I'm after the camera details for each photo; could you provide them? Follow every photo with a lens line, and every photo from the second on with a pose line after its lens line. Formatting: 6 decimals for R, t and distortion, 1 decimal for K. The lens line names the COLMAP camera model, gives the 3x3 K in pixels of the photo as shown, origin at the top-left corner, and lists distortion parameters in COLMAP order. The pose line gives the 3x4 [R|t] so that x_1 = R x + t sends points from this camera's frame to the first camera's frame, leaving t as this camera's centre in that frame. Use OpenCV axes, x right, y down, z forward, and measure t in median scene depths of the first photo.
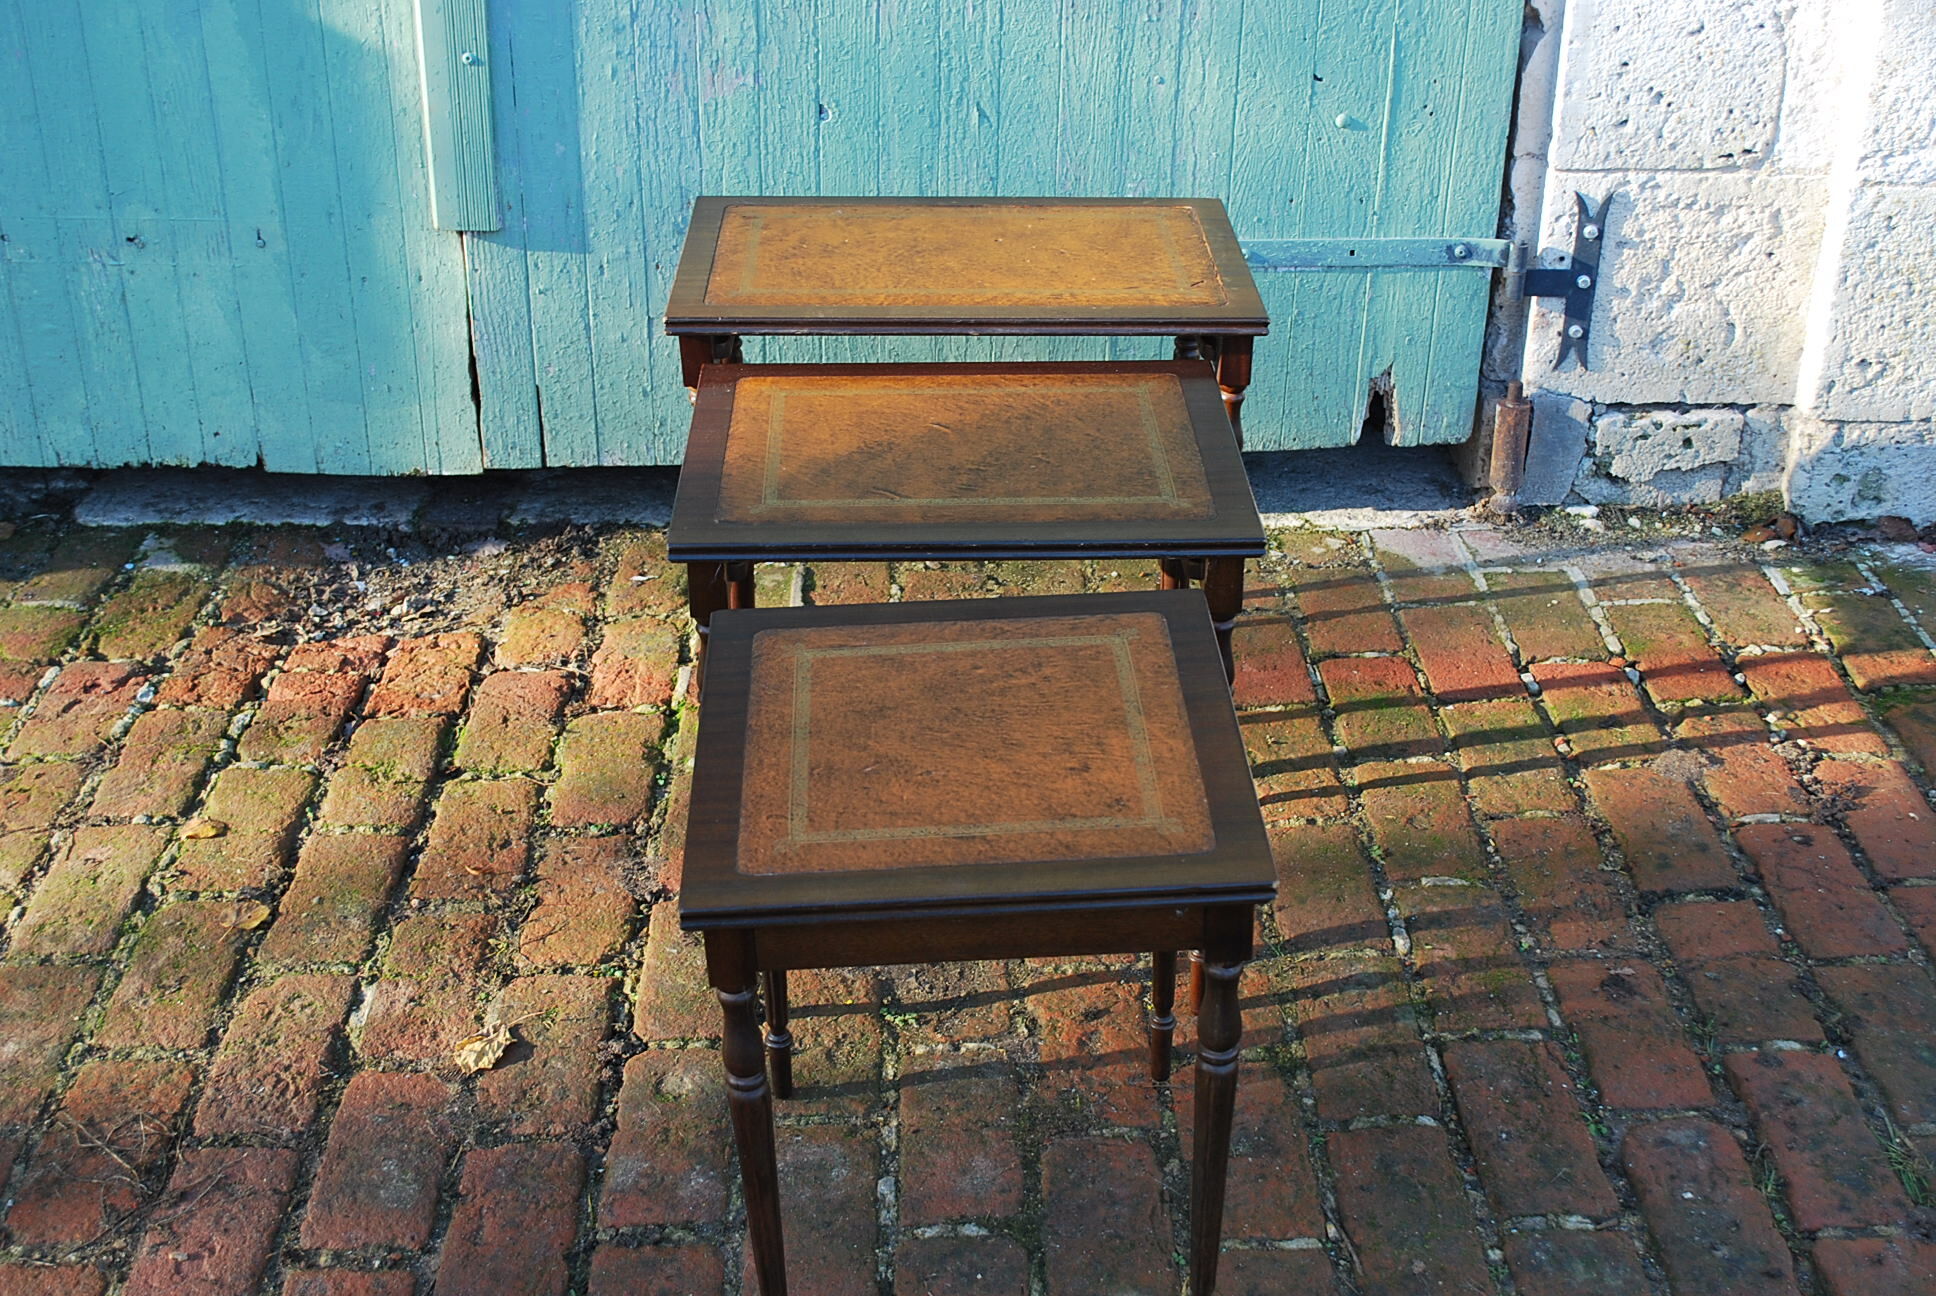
lens RADIAL K [[2272.9, 0, 968.0], [0, 2272.9, 648.0], [0, 0, 1]] dist [-0.048458, 0.015740]
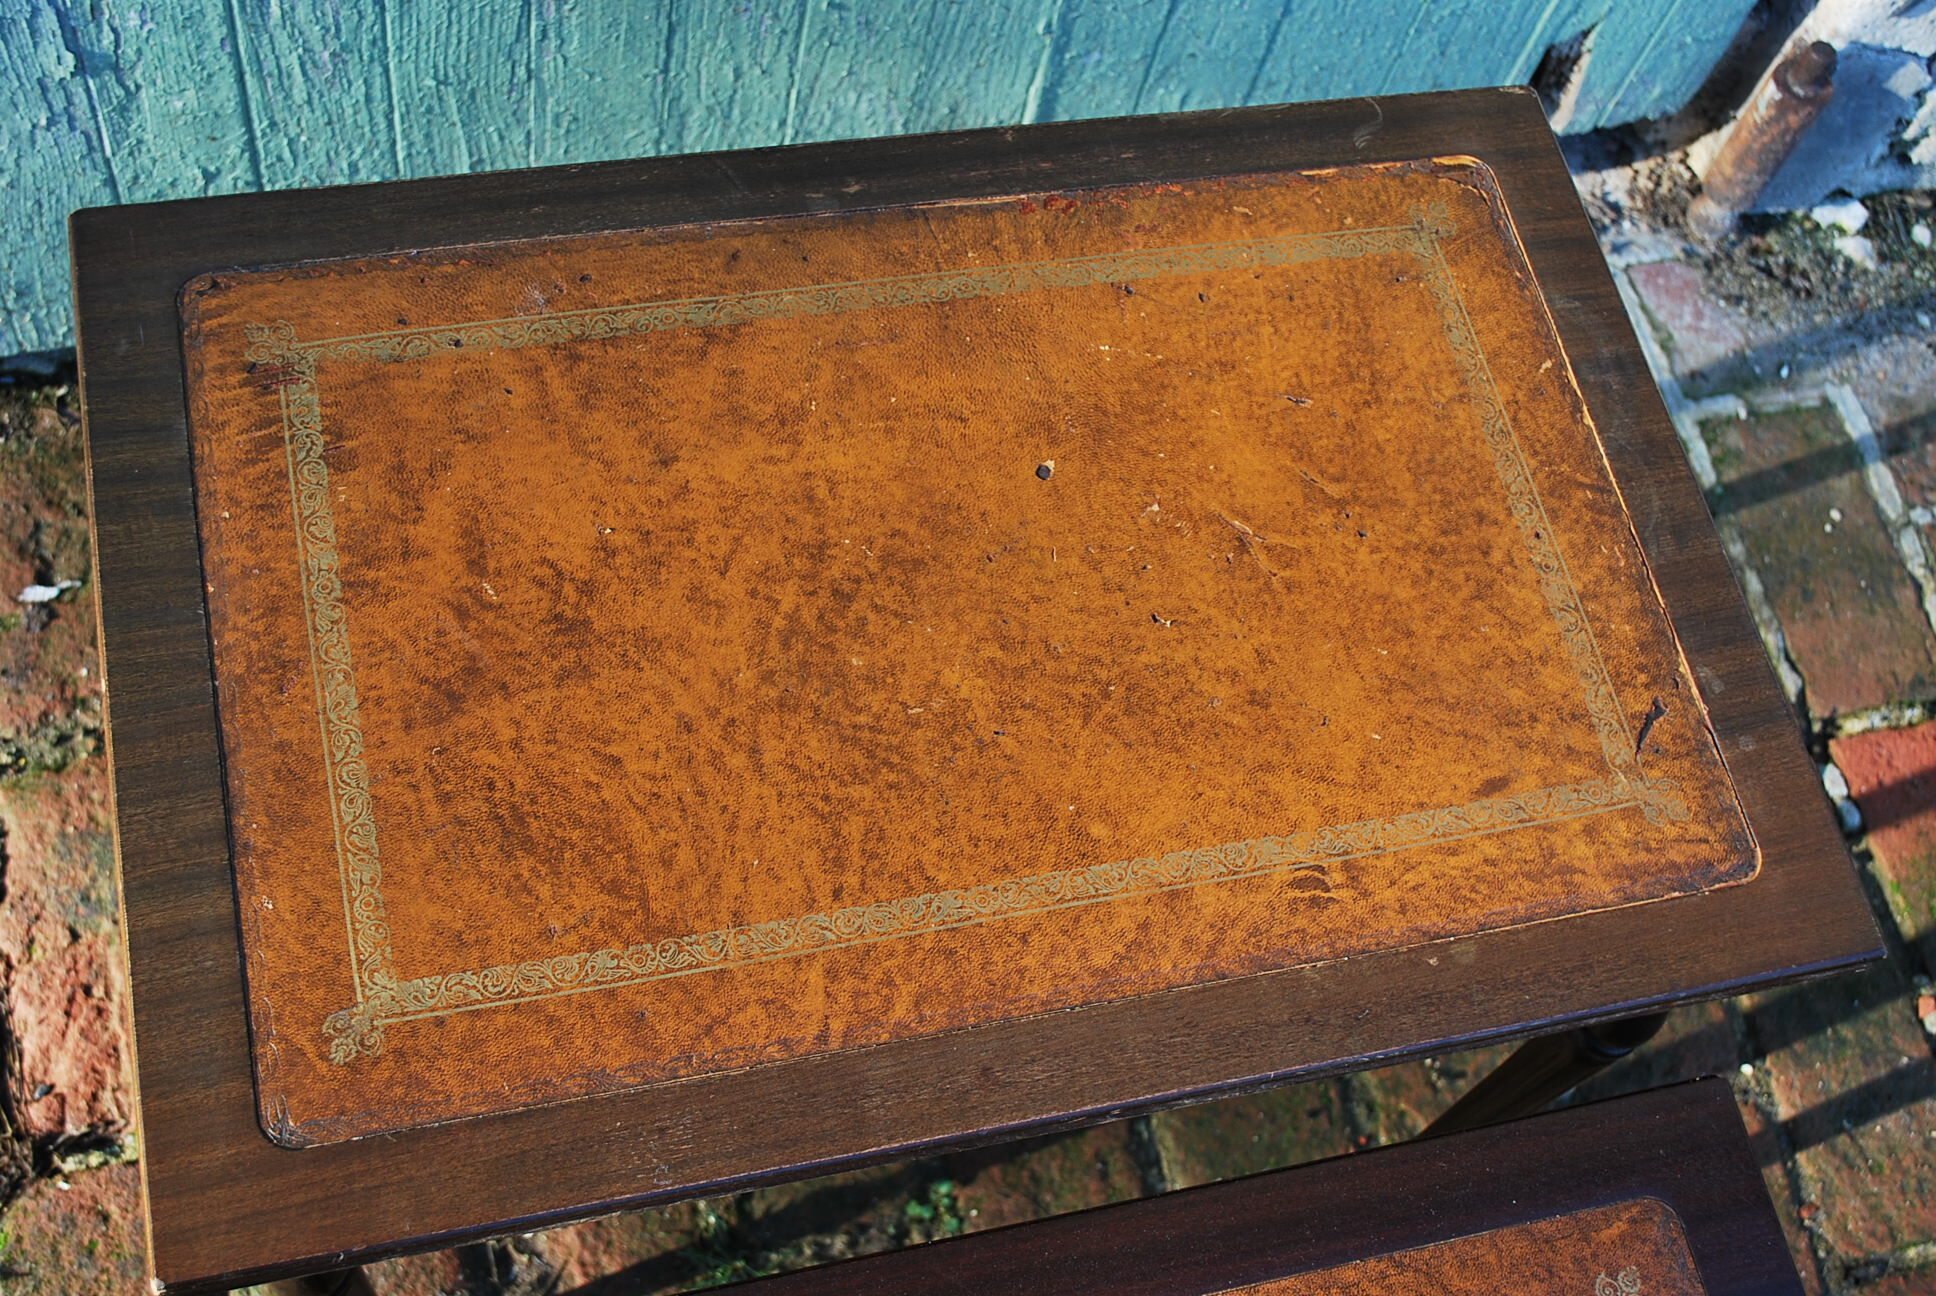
lens RADIAL K [[2272.9, 0, 968.0], [0, 2272.9, 648.0], [0, 0, 1]] dist [-0.048458, 0.015740]
pose [[0.969145, -0.117928, 0.216449, -0.076554], [-0.031471, 0.811740, 0.583170, -0.361433], [-0.244473, -0.571989, 0.782983, 0.722108]]
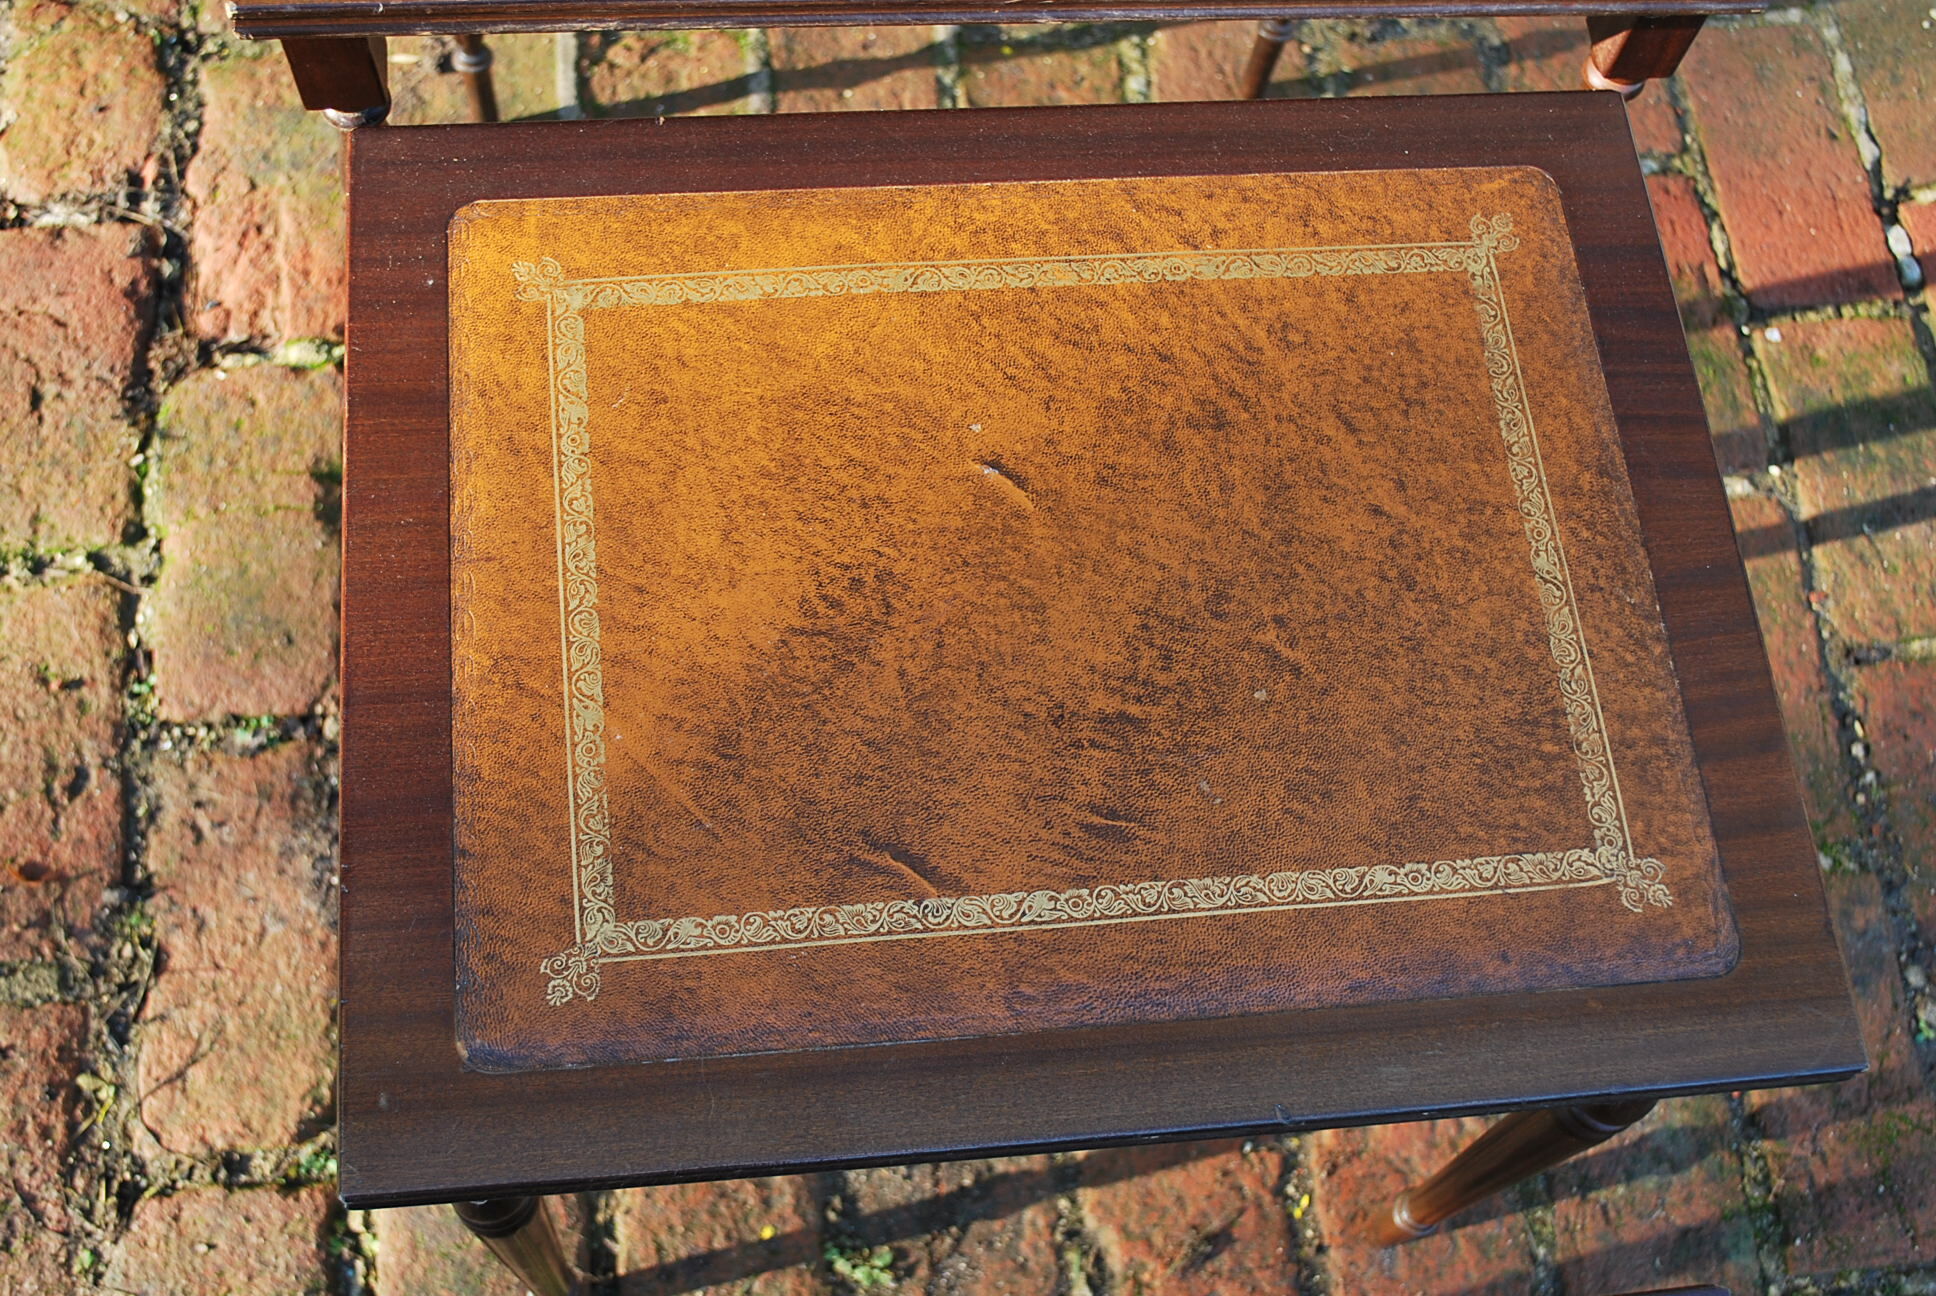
lens RADIAL K [[2272.9, 0, 968.0], [0, 2272.9, 648.0], [0, 0, 1]] dist [-0.048458, 0.015740]
pose [[0.993986, -0.033281, 0.104326, -0.051140], [-0.036752, 0.796055, 0.604108, -0.265138], [-0.103154, -0.604309, 0.790044, 0.581628]]
